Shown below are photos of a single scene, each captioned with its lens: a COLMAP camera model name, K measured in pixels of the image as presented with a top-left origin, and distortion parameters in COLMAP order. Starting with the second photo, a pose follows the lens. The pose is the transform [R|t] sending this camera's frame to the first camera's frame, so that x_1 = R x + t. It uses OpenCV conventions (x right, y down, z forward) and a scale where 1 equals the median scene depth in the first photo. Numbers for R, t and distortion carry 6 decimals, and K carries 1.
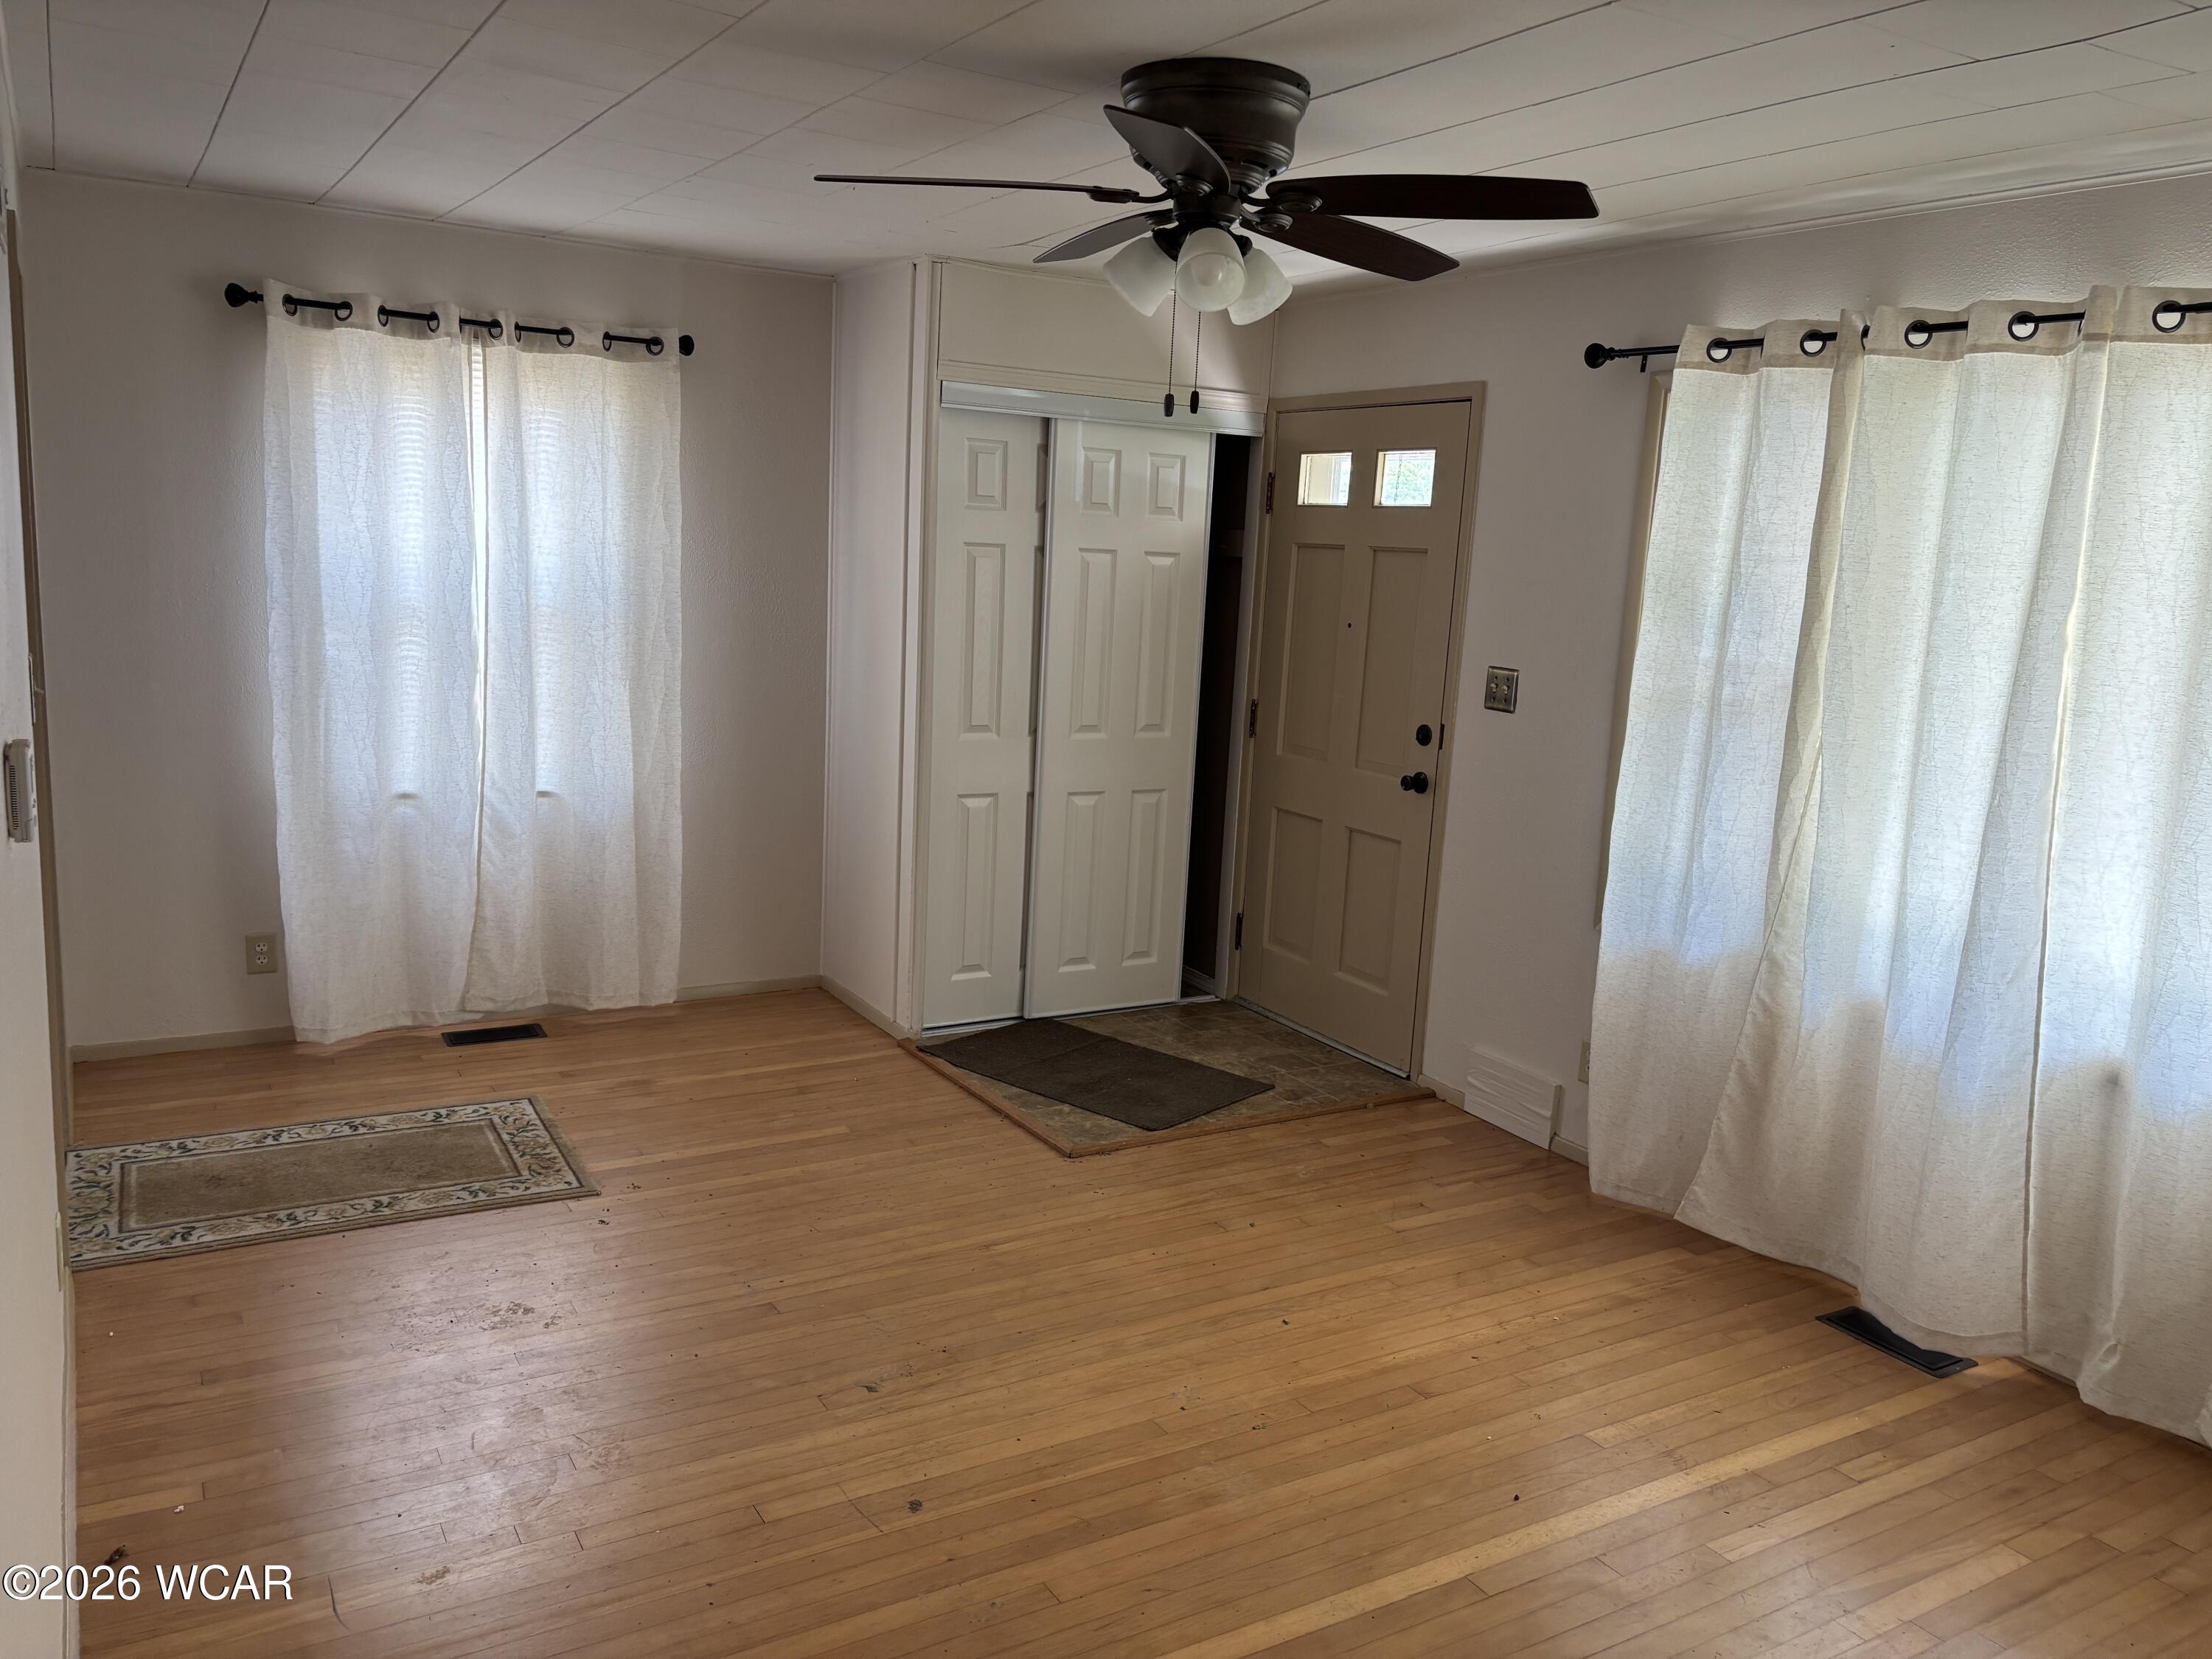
lens RADIAL K [[1683.6, 0, 1098.8], [0, 1683.6, 820.5], [0, 0, 1]] dist [0.051576, -0.045037]
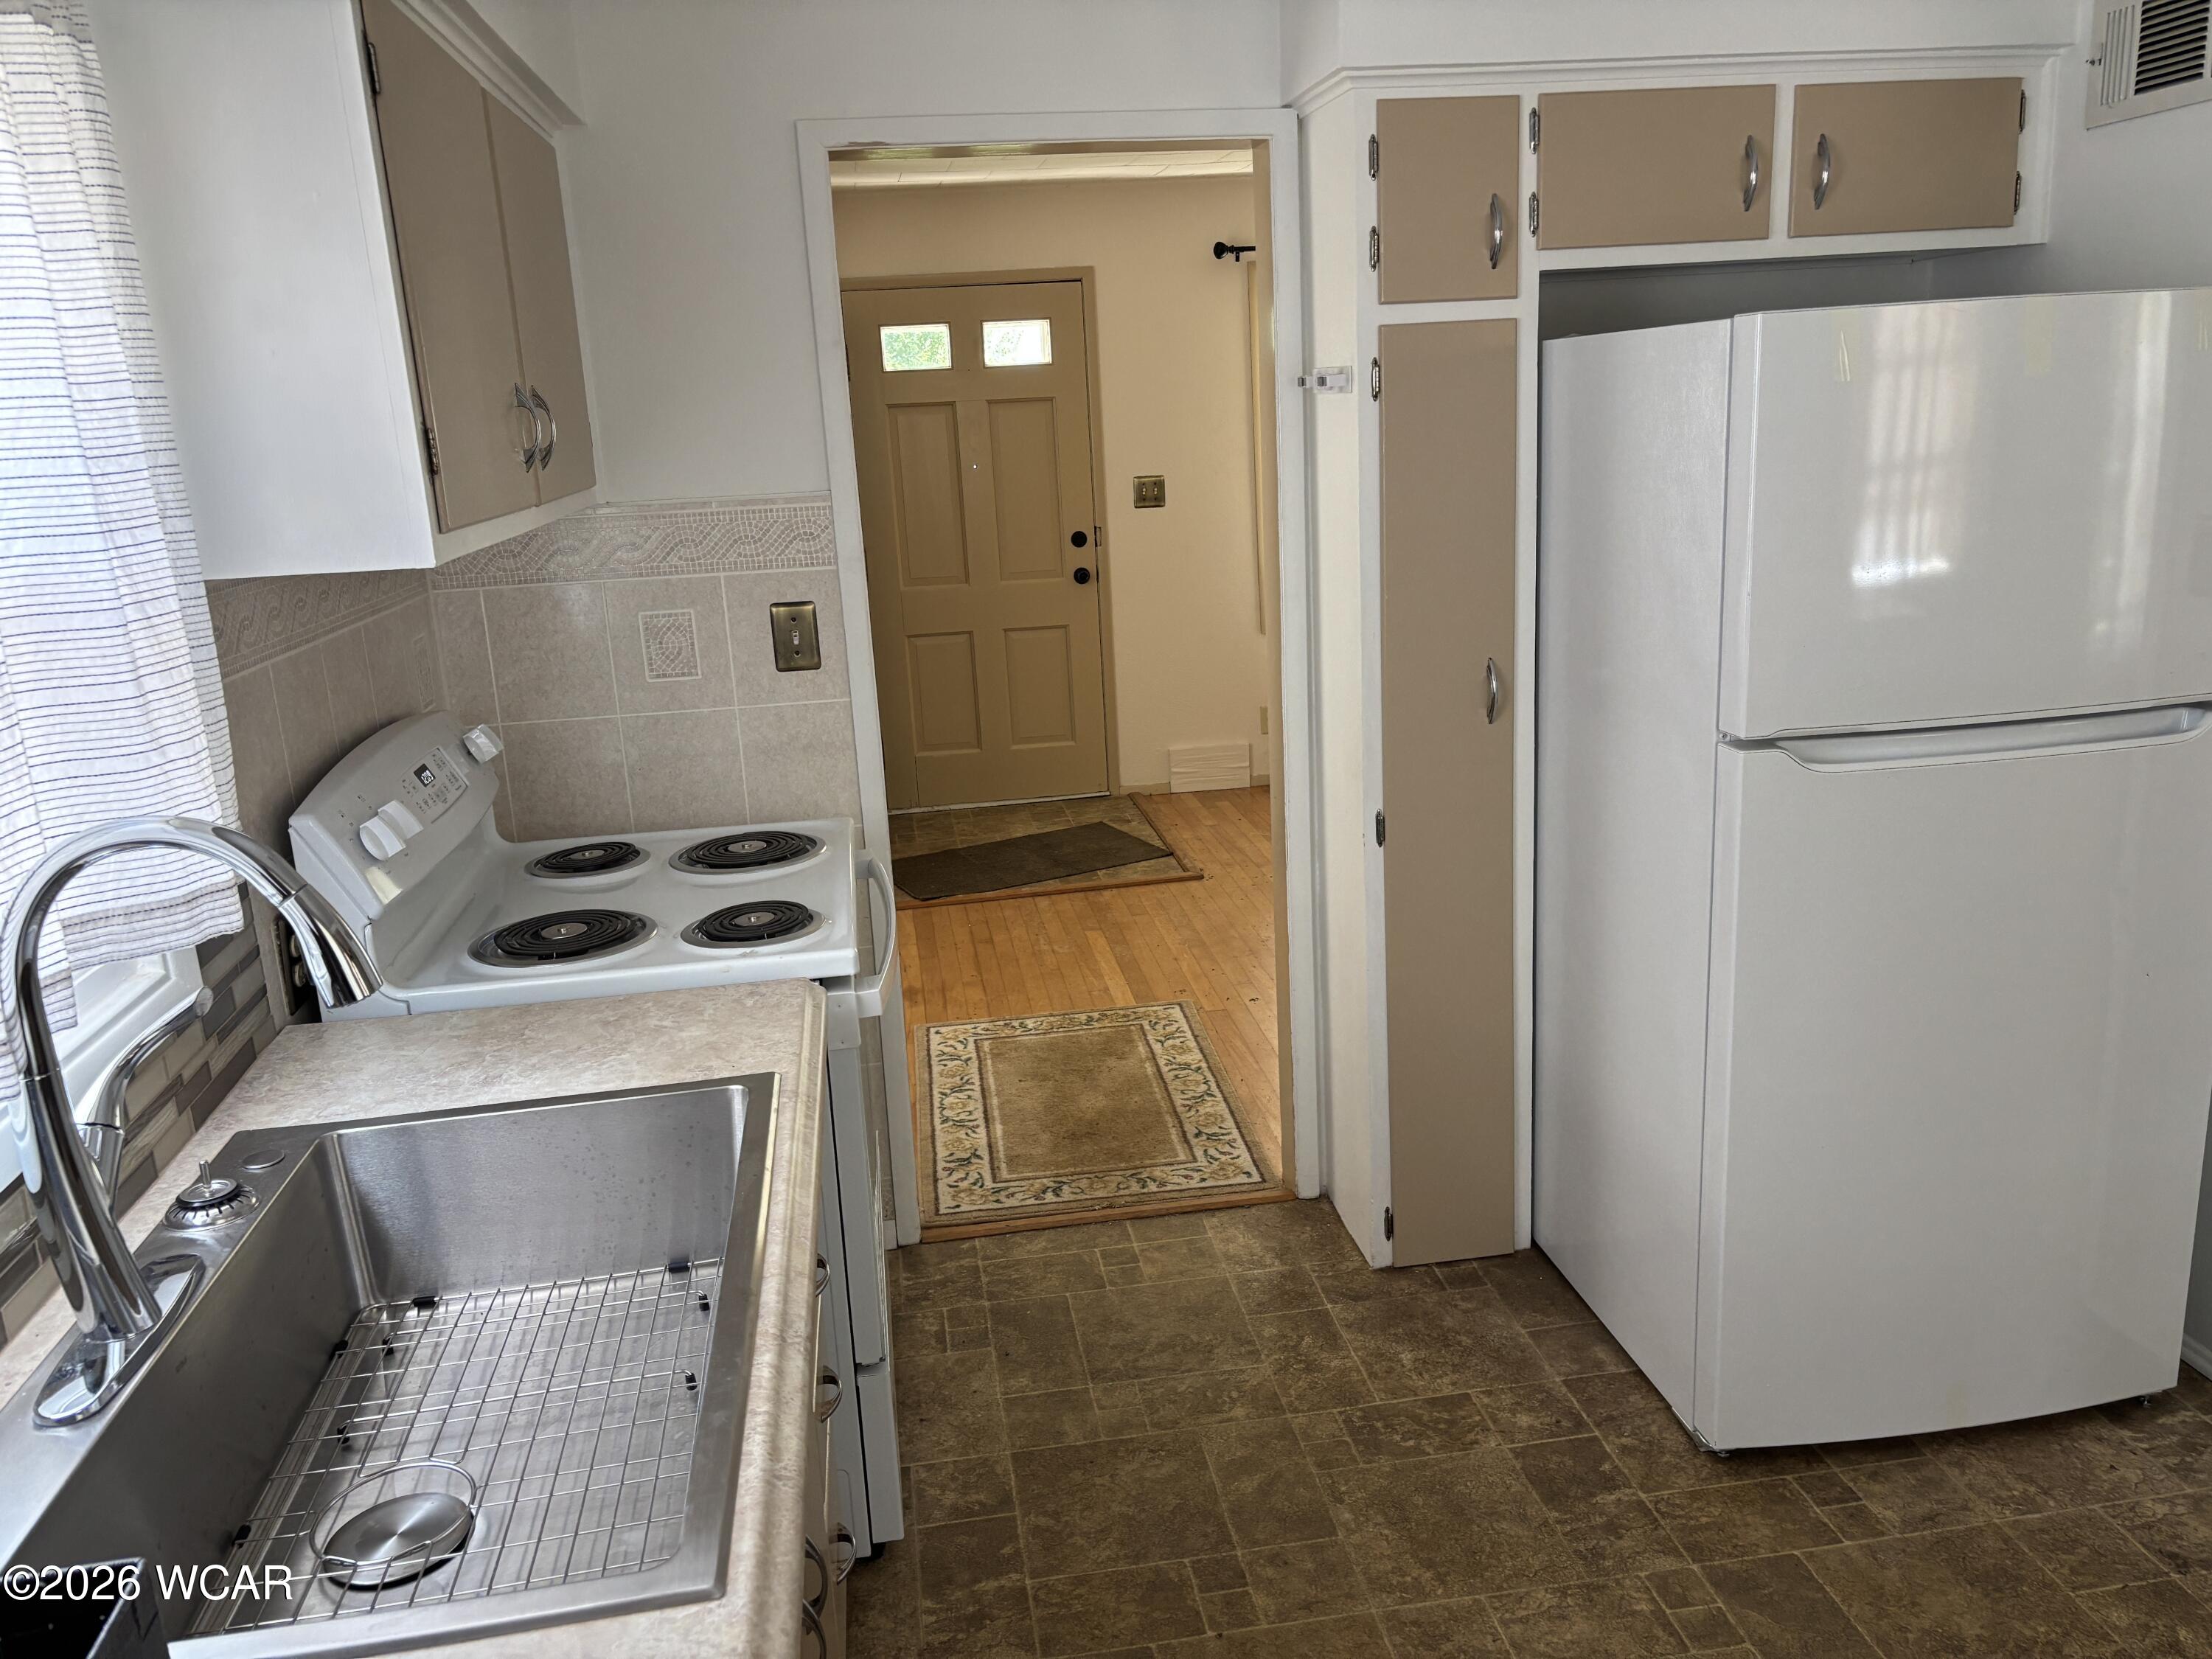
lens RADIAL K [[1683.6, 0, 1109.7], [0, 1683.6, 831.8], [0, 0, 1]] dist [0.051576, -0.045037]
pose [[0.359952, -0.296677, 0.884544, -1.111229], [0.221023, 0.948221, 0.228092, -0.138588], [-0.906412, 0.113402, 0.406887, 0.496842]]
